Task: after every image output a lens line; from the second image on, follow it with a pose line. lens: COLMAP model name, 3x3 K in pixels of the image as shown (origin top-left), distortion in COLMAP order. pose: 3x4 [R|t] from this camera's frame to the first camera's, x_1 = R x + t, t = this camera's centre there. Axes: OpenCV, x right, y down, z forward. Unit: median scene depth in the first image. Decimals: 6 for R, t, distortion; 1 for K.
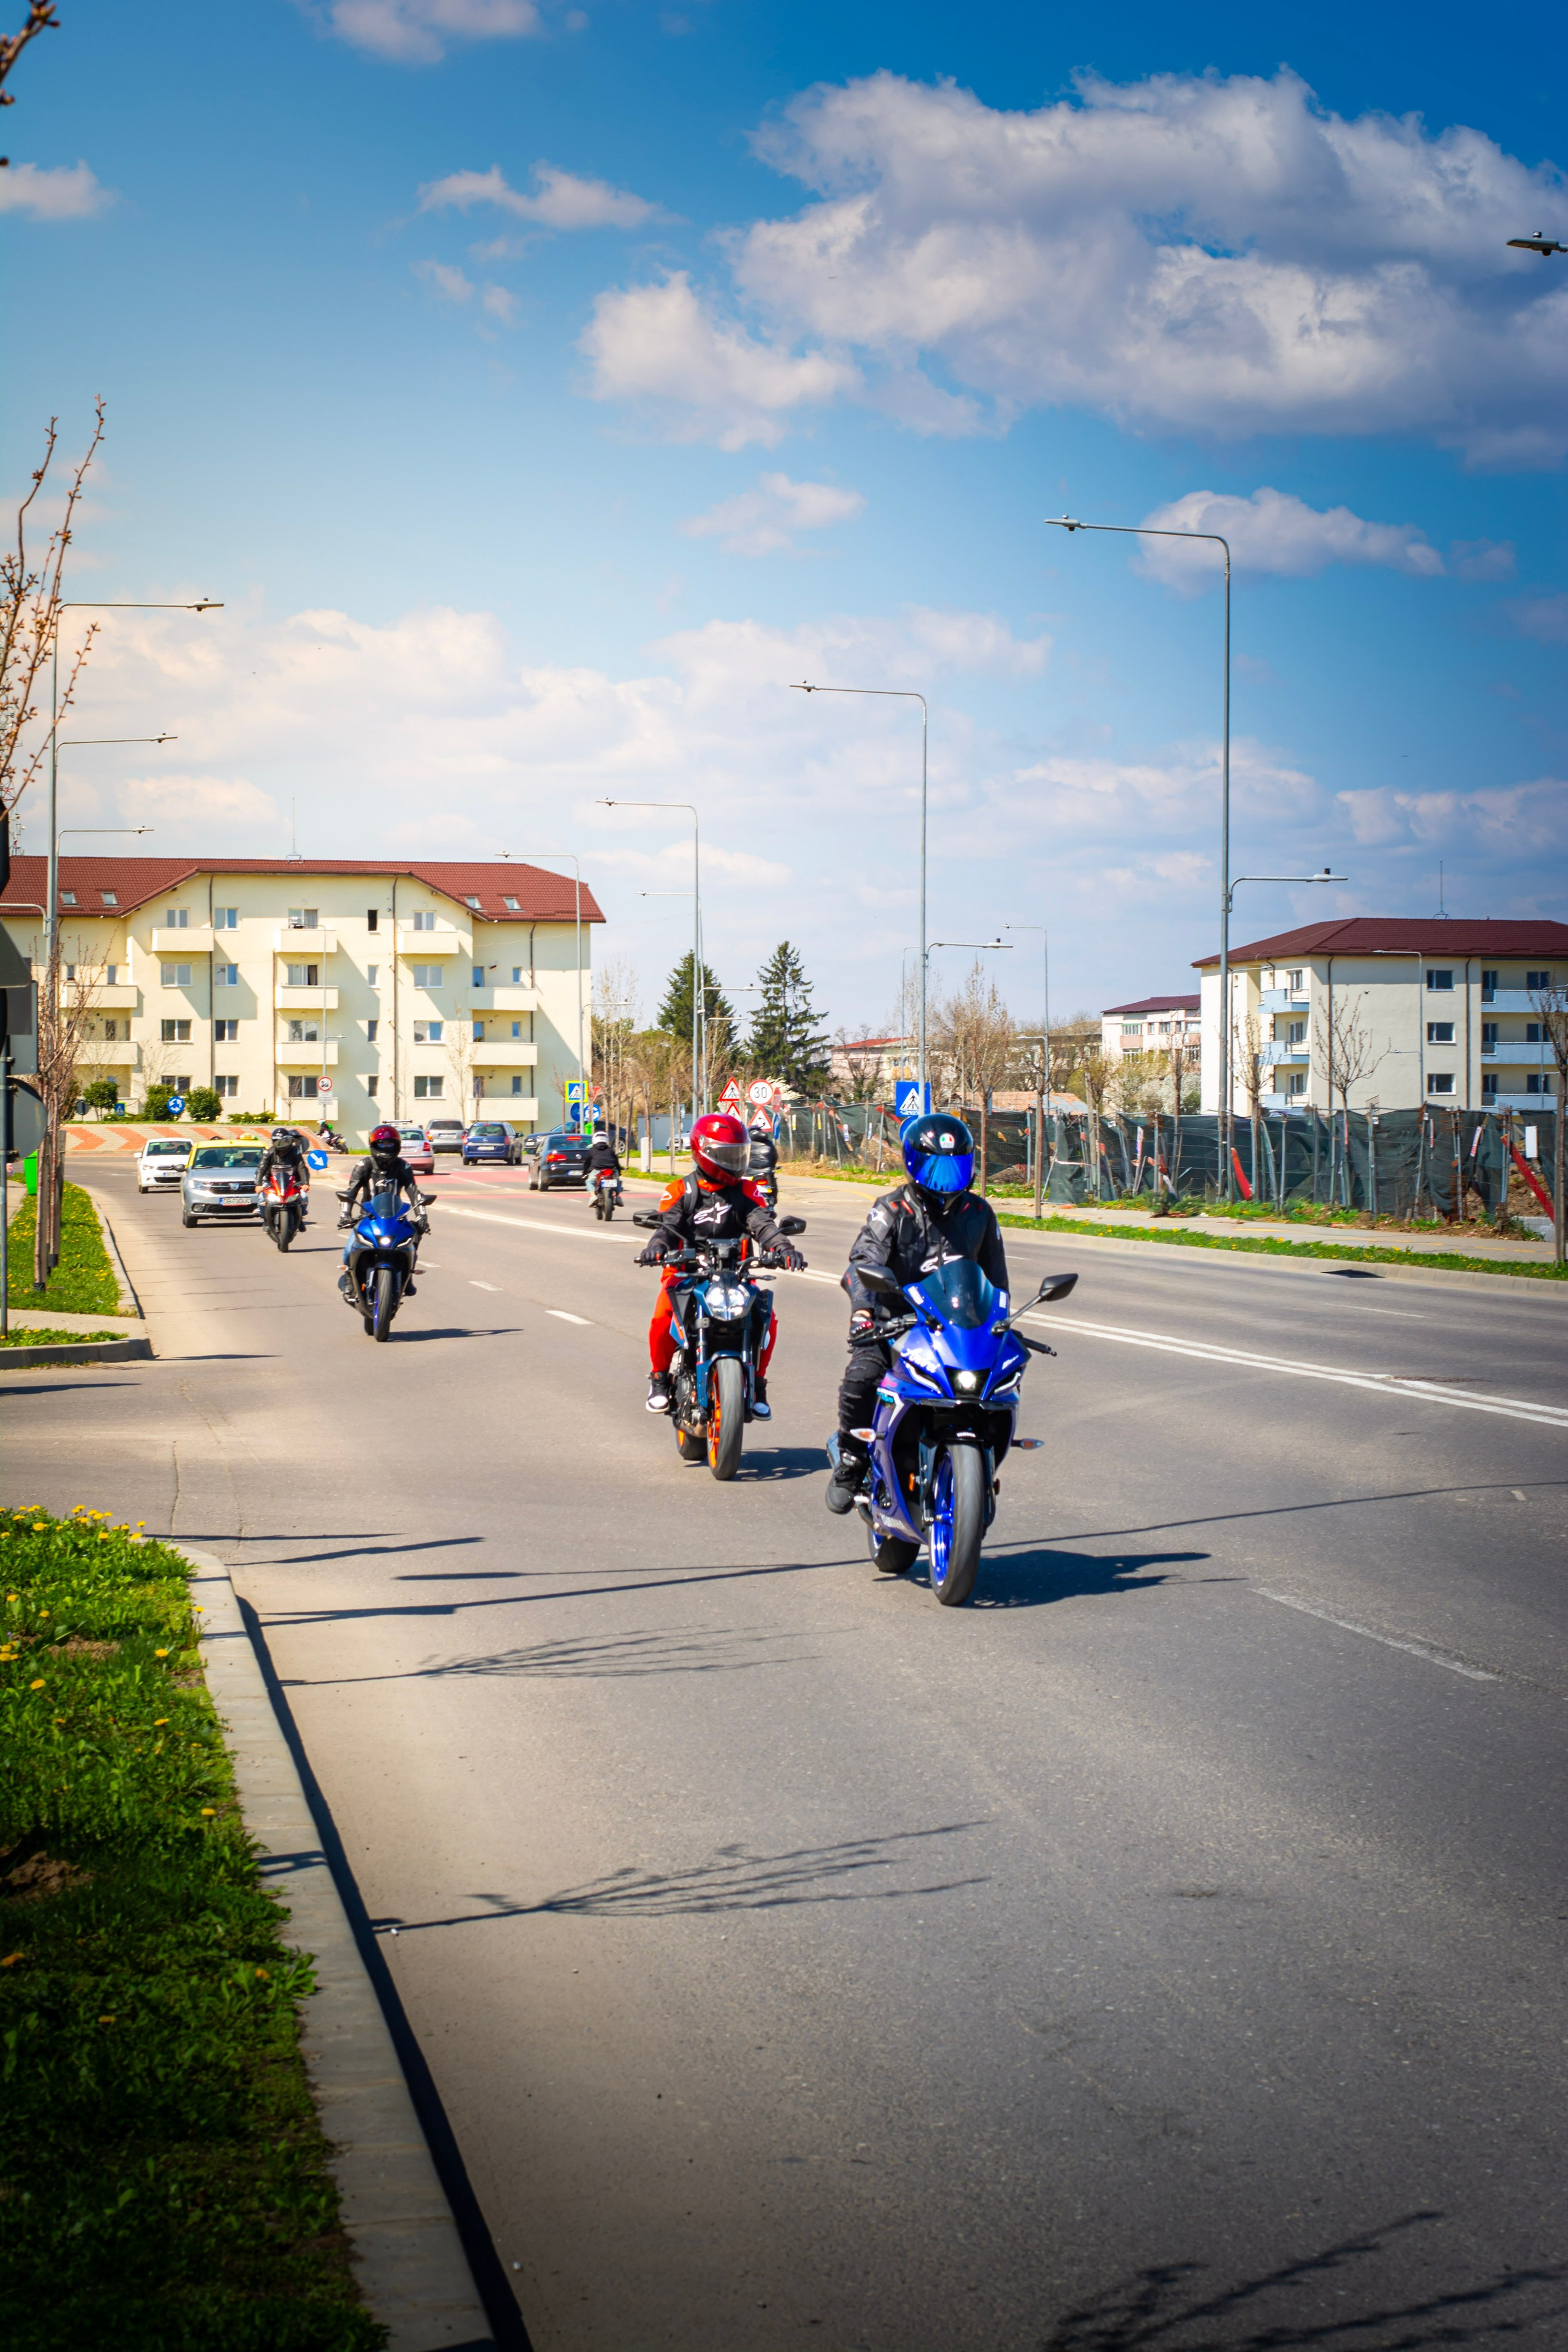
lens RADIAL K [[5107.4, 0, 790.2], [0, 5107.4, 1212.1], [0, 0, 1]] dist [-0.099820, -0.084189]
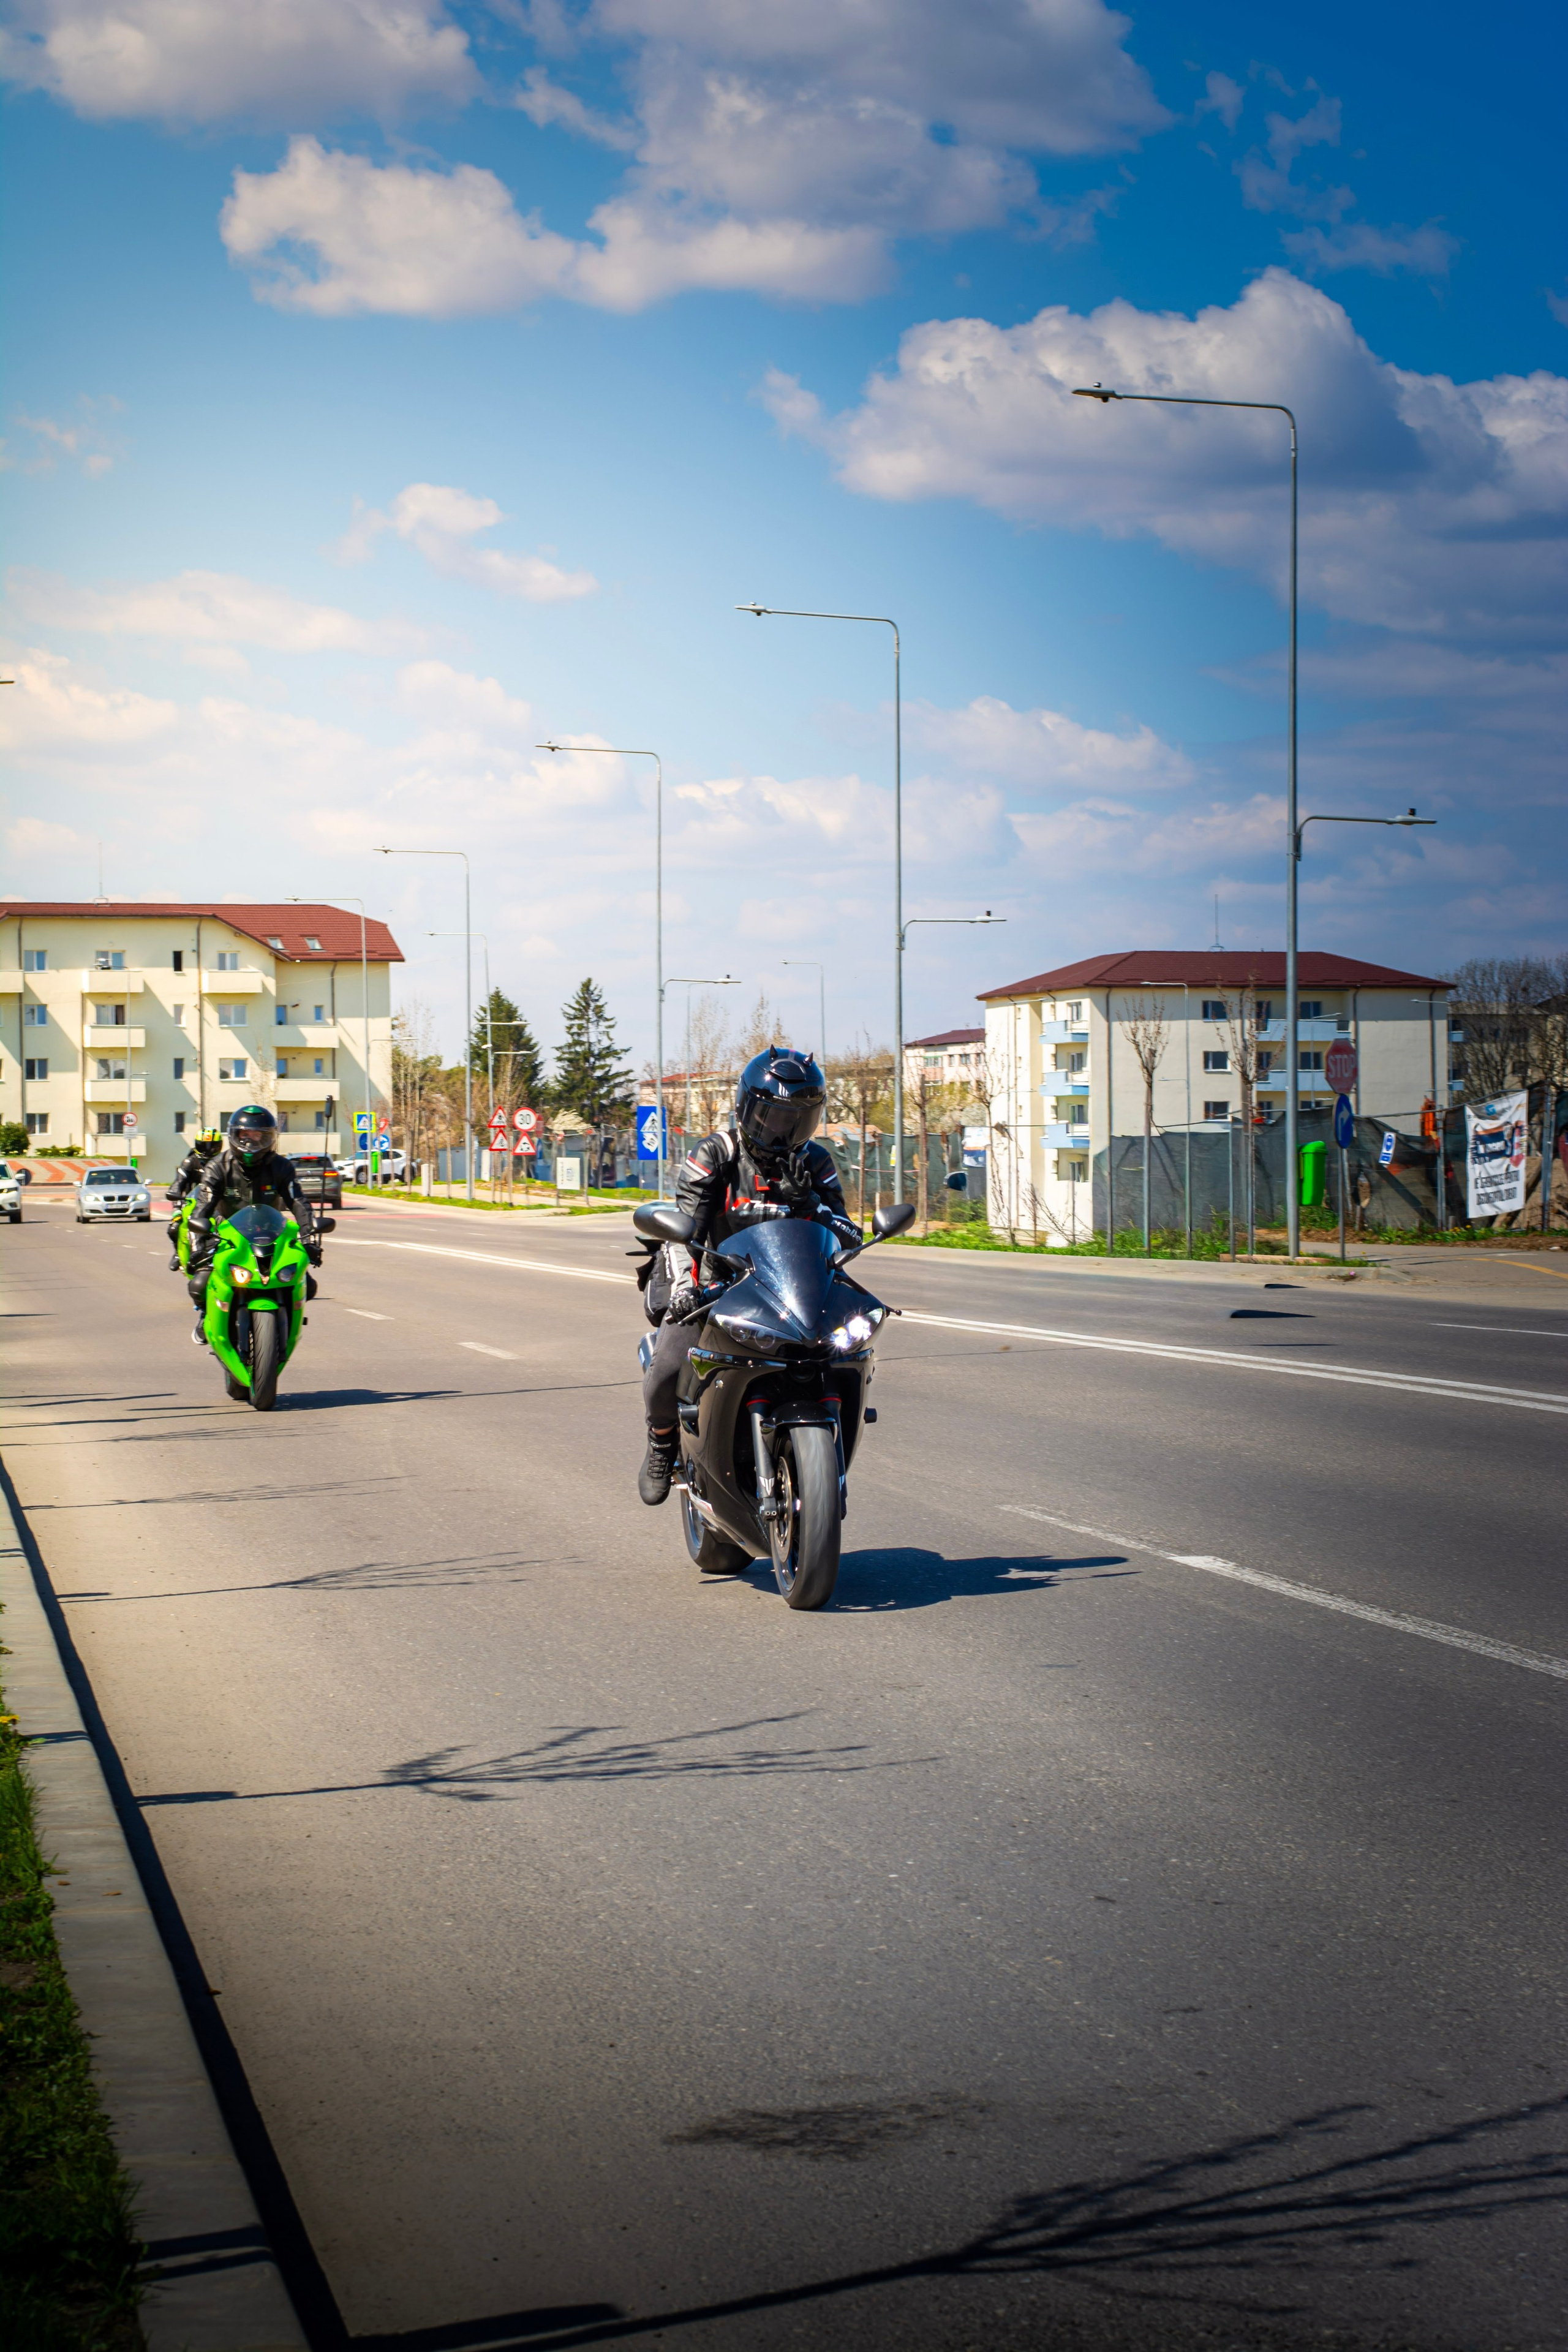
lens RADIAL K [[5152.3, 0, 772.3], [0, 5152.3, 1176.8], [0, 0, 1]] dist [-0.095164, -0.079546]
pose [[0.999505, -0.009070, 0.030108, 0.012258], [0.009499, 0.999855, -0.014140, 0.004179], [-0.029976, 0.014419, 0.999447, -0.079173]]
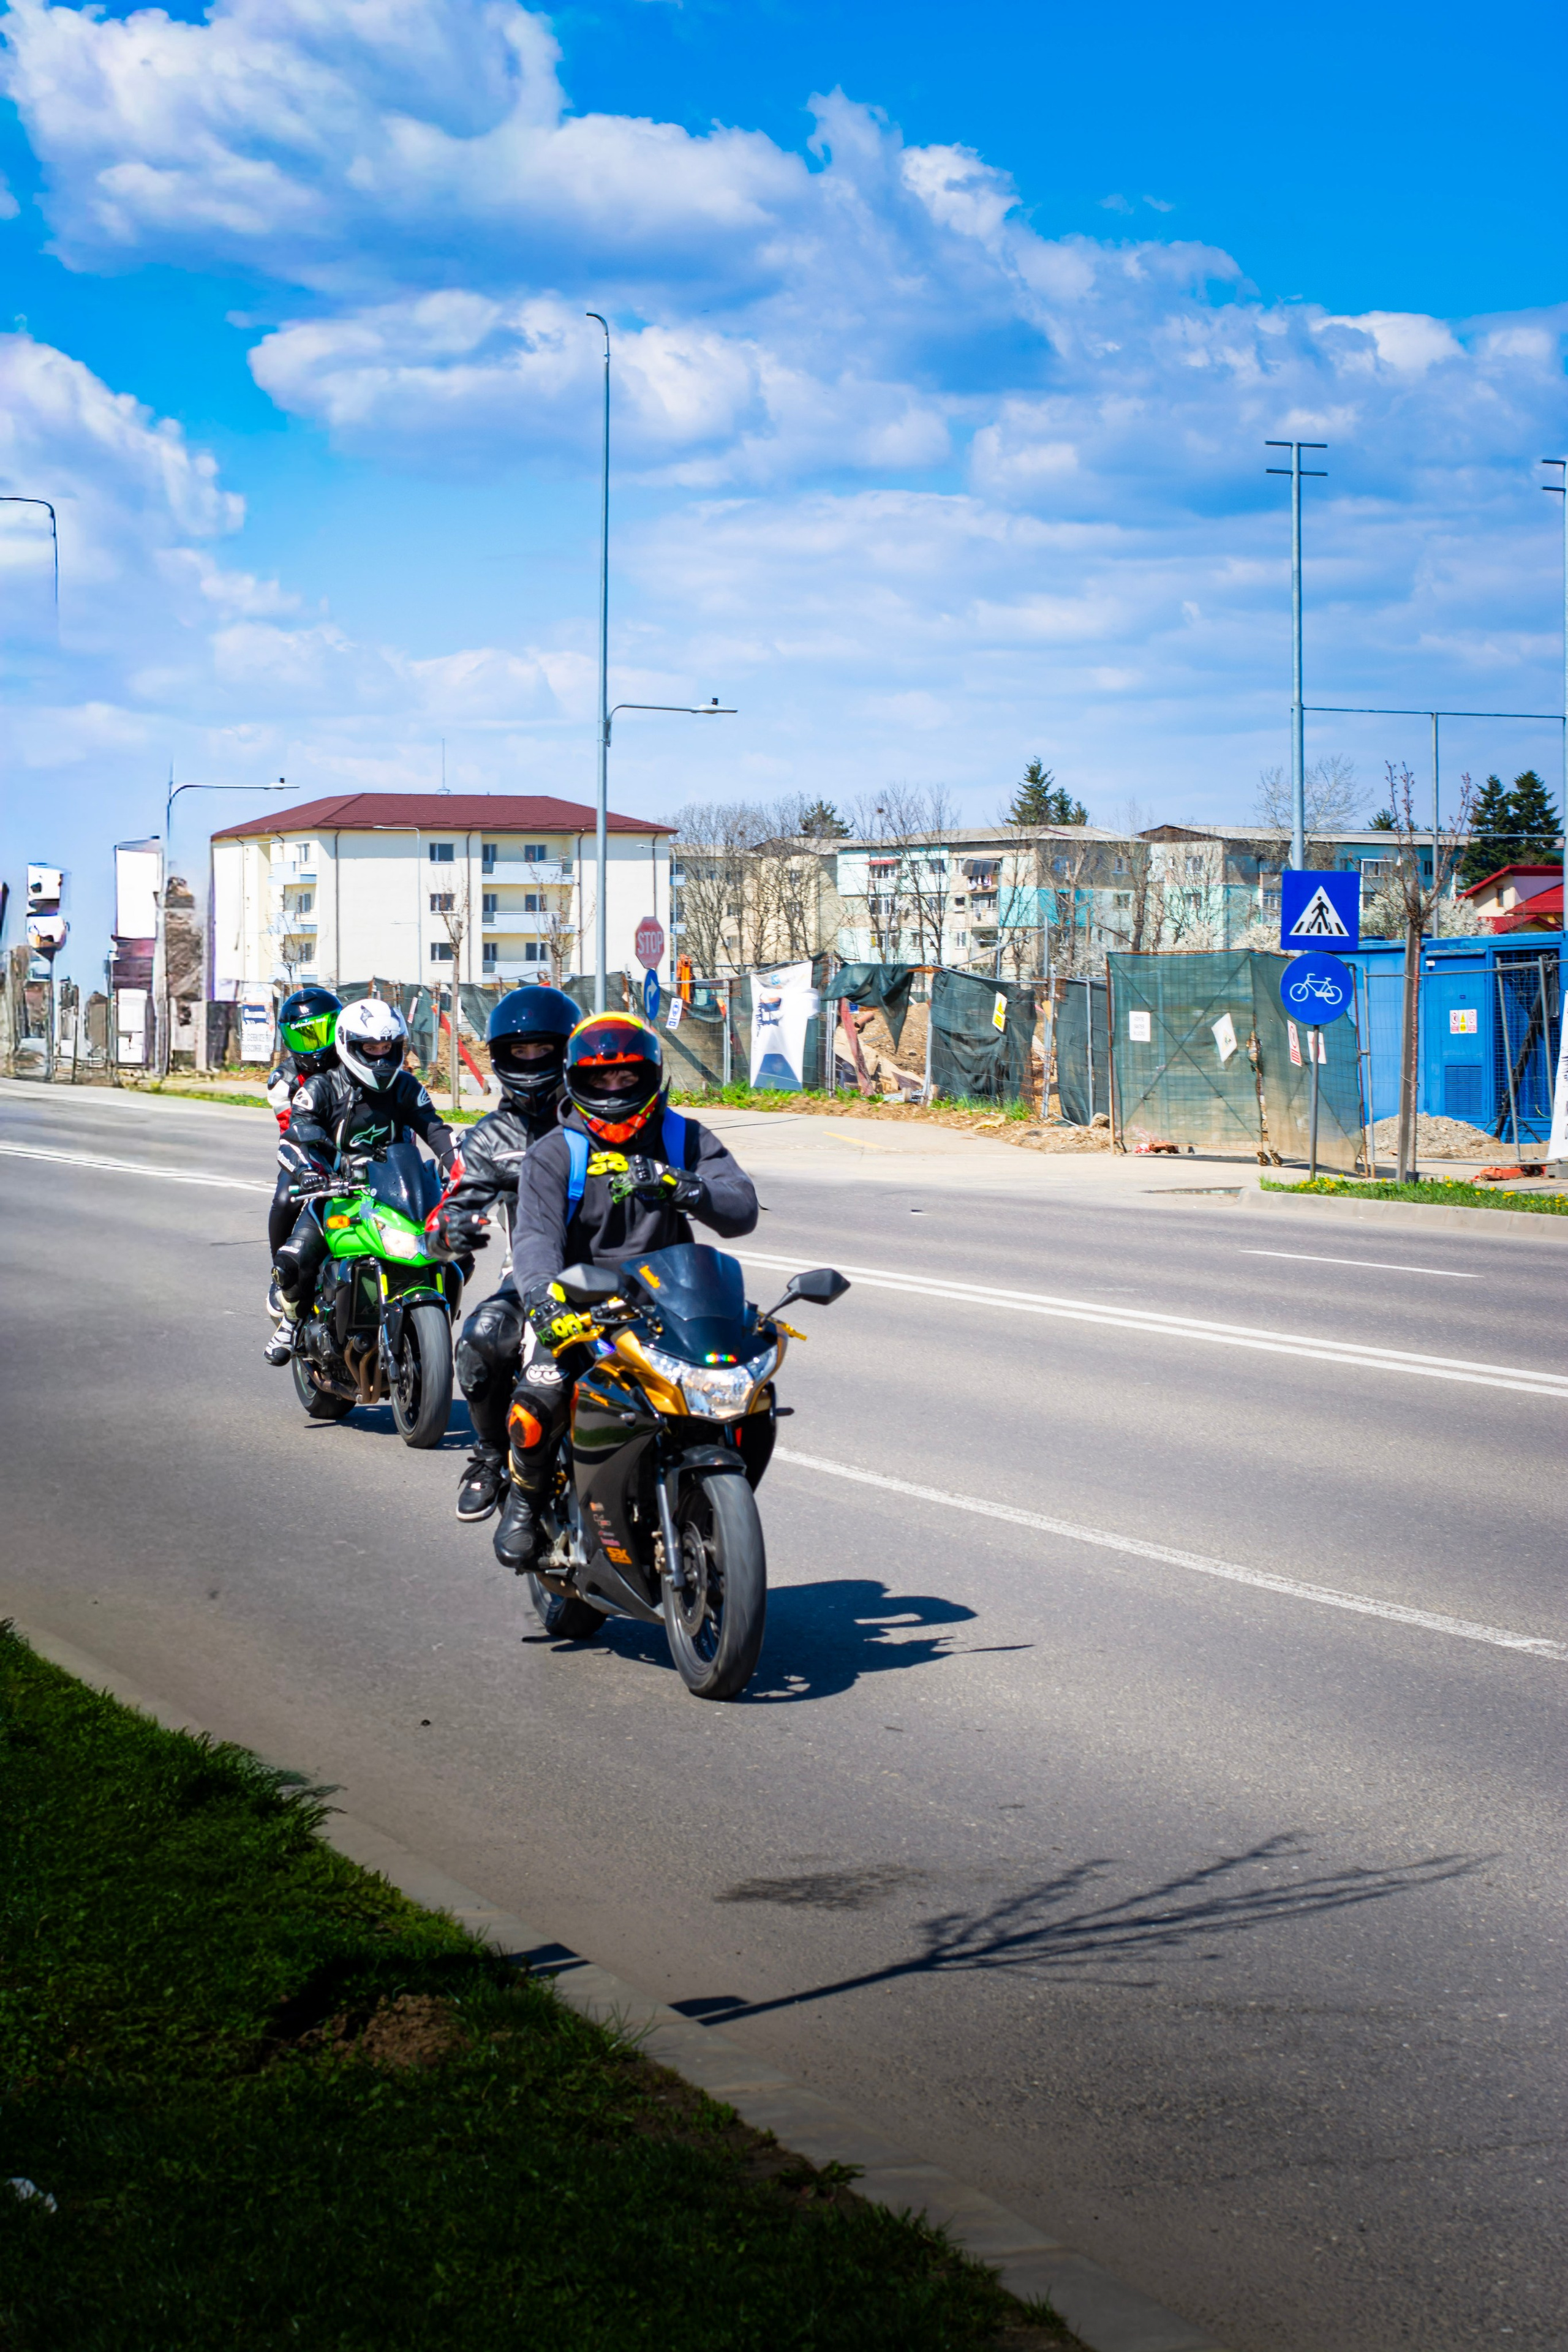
lens RADIAL K [[5152.3, 0, 772.3], [0, 5152.3, 1176.8], [0, 0, 1]] dist [-0.095164, -0.079546]
pose [[0.982918, -0.009449, 0.183803, -0.001193], [0.005924, 0.999788, 0.019721, 0.000913], [-0.183950, -0.018296, 0.982765, -0.102517]]
